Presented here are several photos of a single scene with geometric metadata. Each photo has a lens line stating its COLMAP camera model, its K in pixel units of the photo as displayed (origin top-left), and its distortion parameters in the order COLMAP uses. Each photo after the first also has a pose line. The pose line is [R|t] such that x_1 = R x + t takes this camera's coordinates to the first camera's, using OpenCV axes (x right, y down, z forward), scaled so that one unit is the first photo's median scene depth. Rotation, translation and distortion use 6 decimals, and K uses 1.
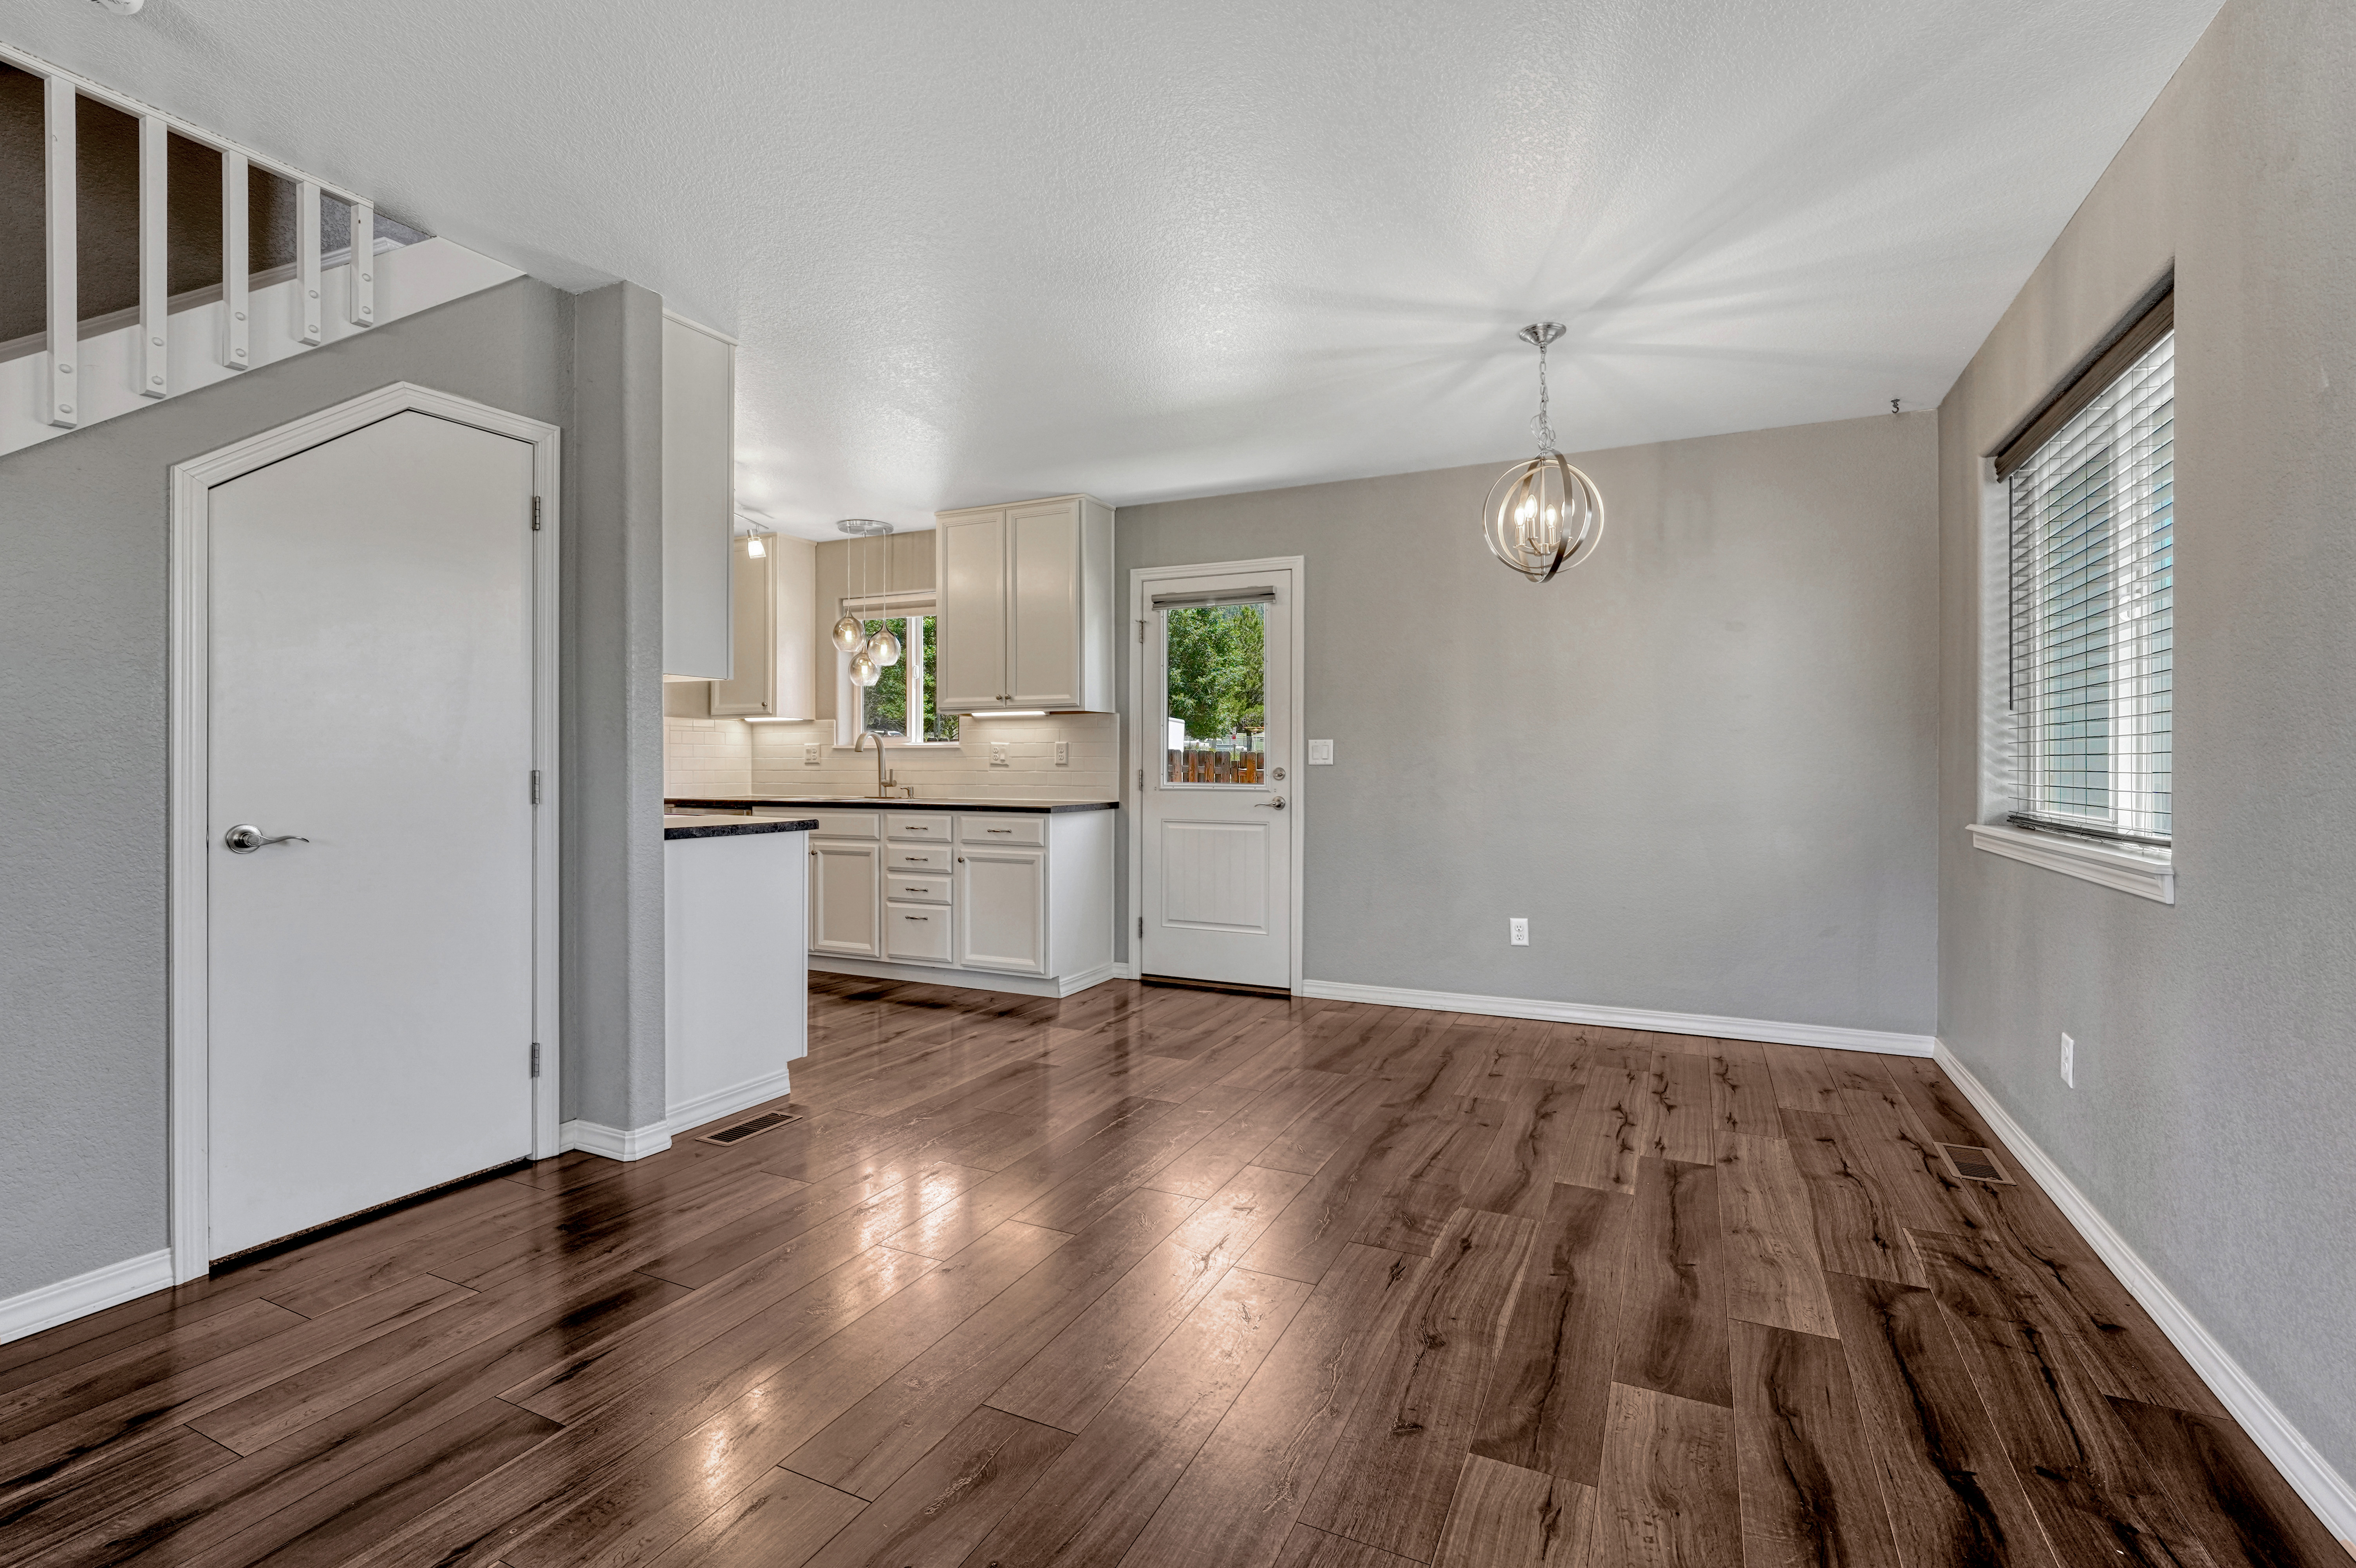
lens RADIAL K [[1051.8, 0, 1200.8], [0, 1051.8, 762.3], [0, 0, 1]] dist [-0.000347, -0.000400]
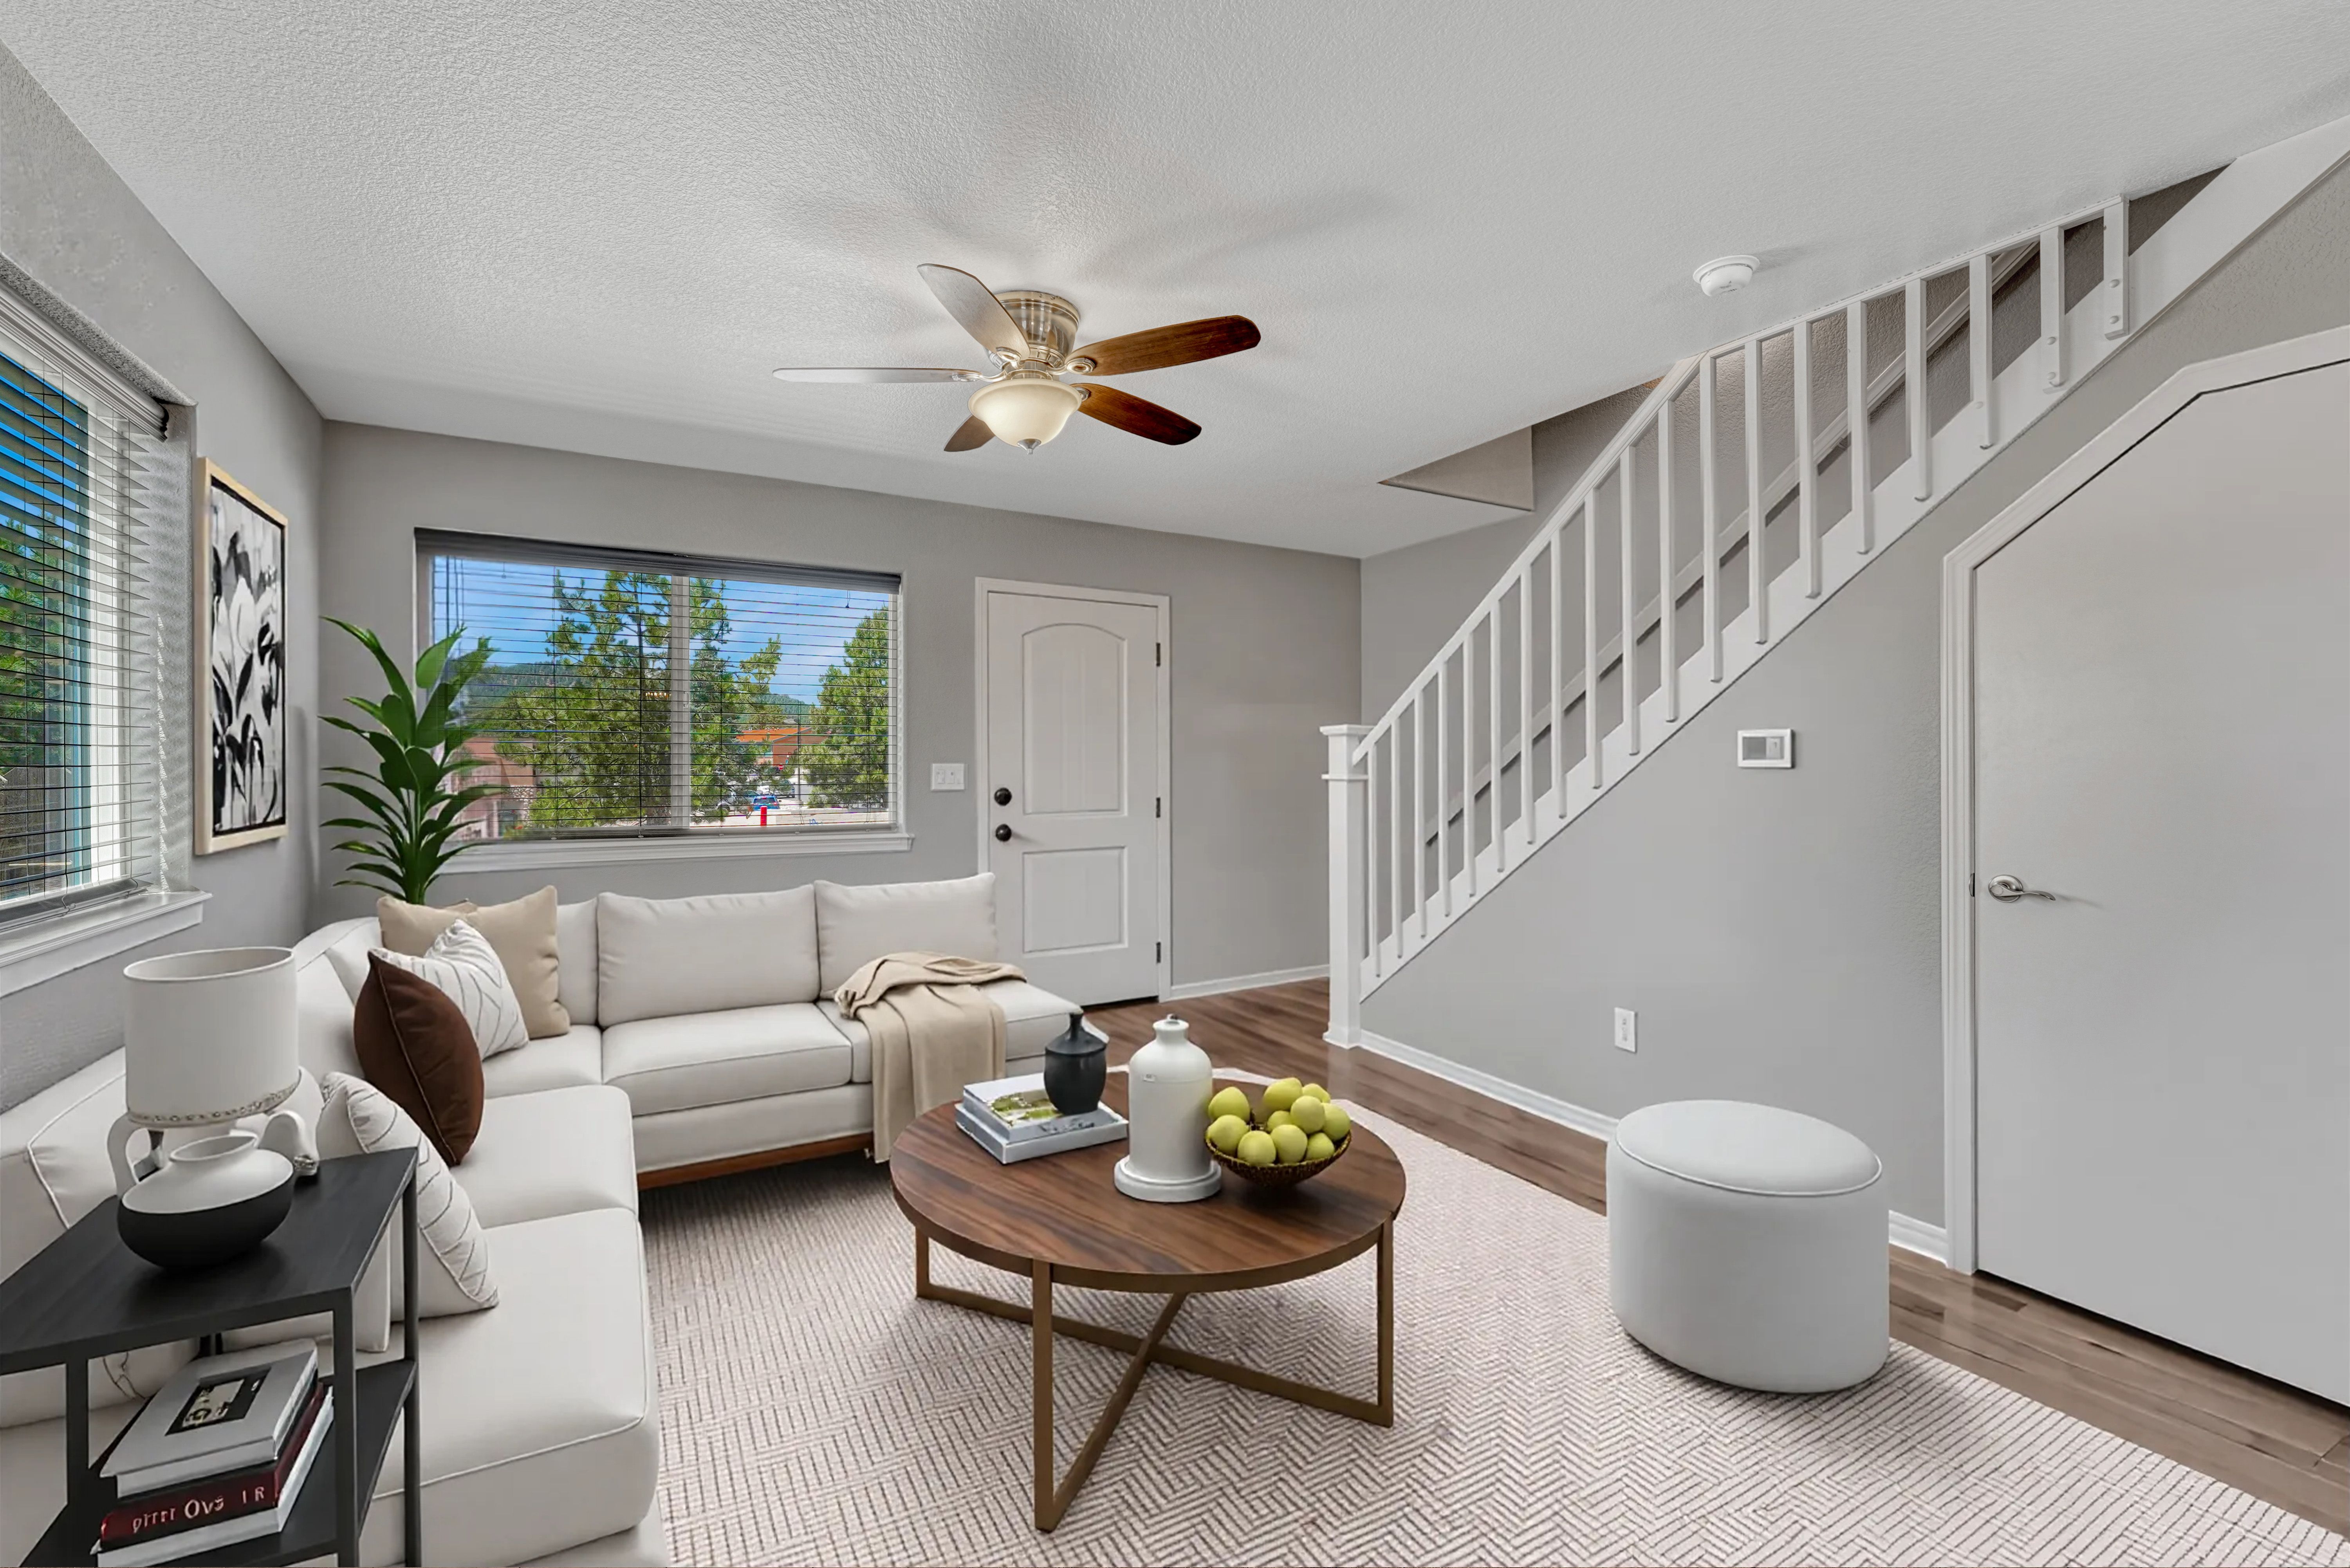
lens RADIAL K [[980.9, 0, 1169.2], [0, 980.9, 767.7], [0, 0, 1]] dist [0.001108, -0.008604]
pose [[-0.580814, -0.002357, -0.814033, 0.224075], [-0.001085, 0.999997, -0.002122, -0.027112], [0.814036, -0.000349, -0.580815, 0.523685]]
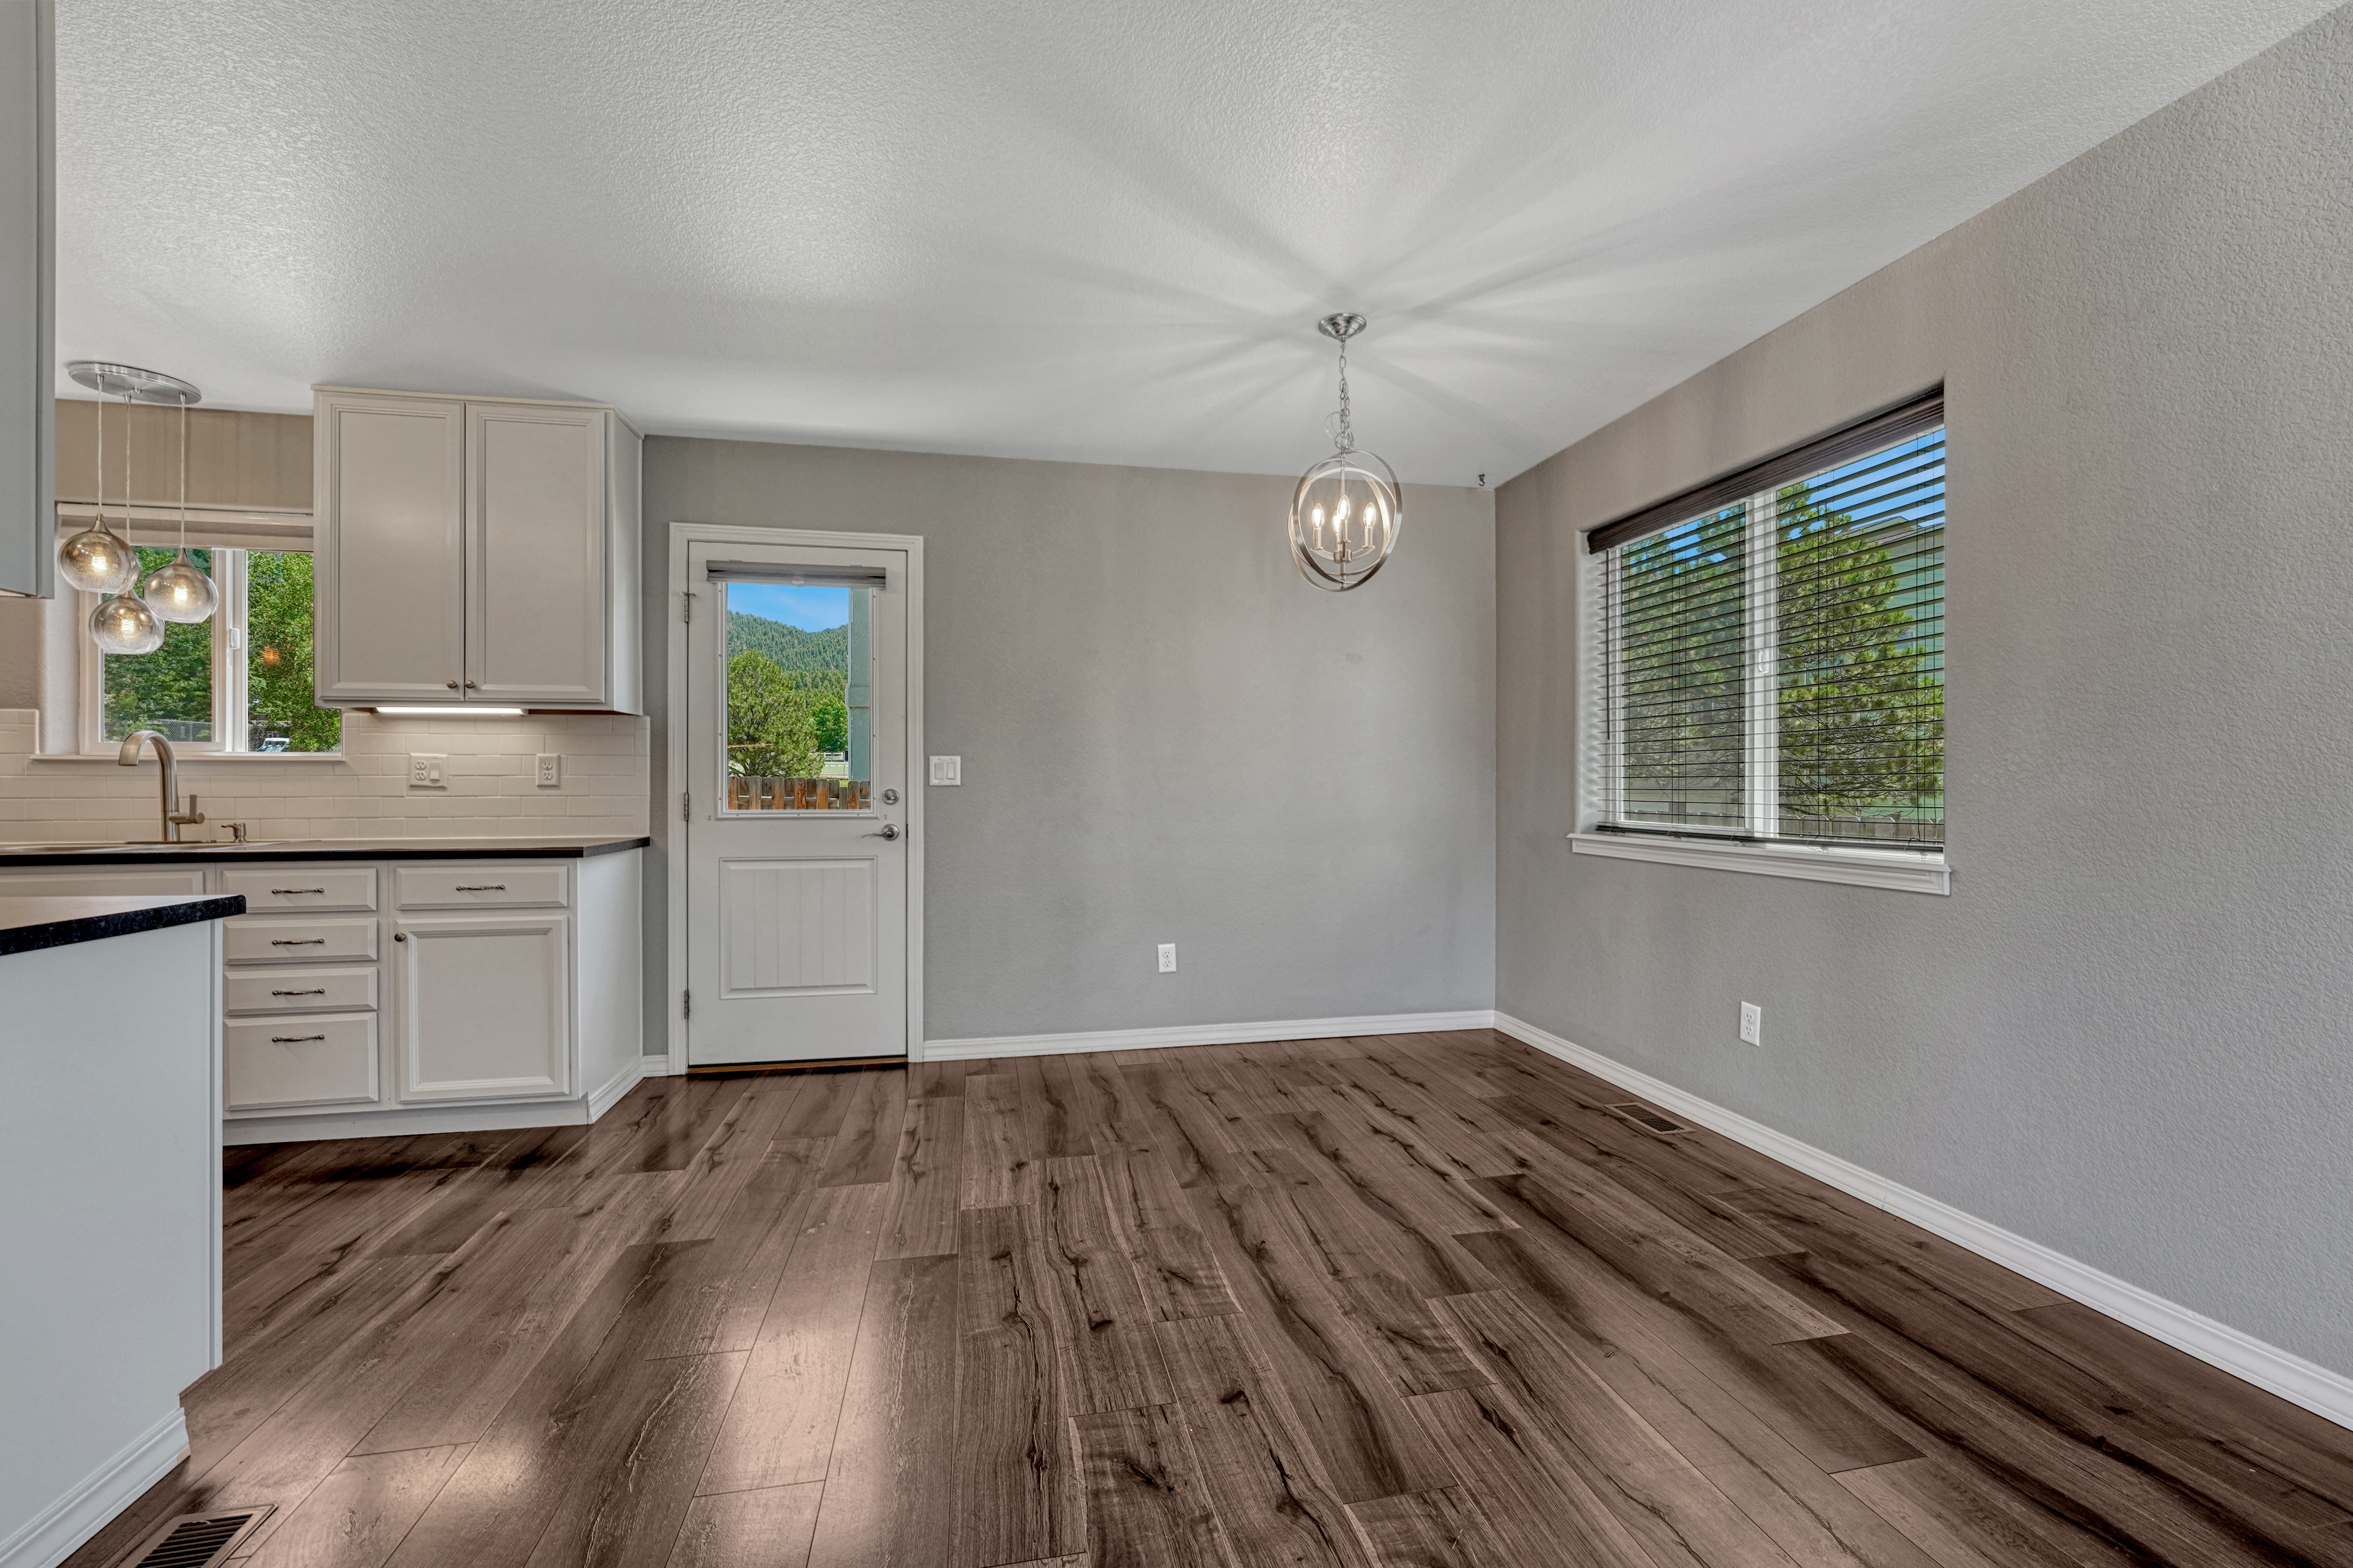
lens RADIAL K [[975.4, 0, 1187.4], [0, 975.4, 784.4], [0, 0, 1]] dist [-0.009291, -0.000191]
pose [[0.800087, -0.001720, 0.599882, -0.258491], [0.000912, 0.999998, 0.001651, 0.000267], [-0.599884, -0.000774, 0.800087, 0.323890]]
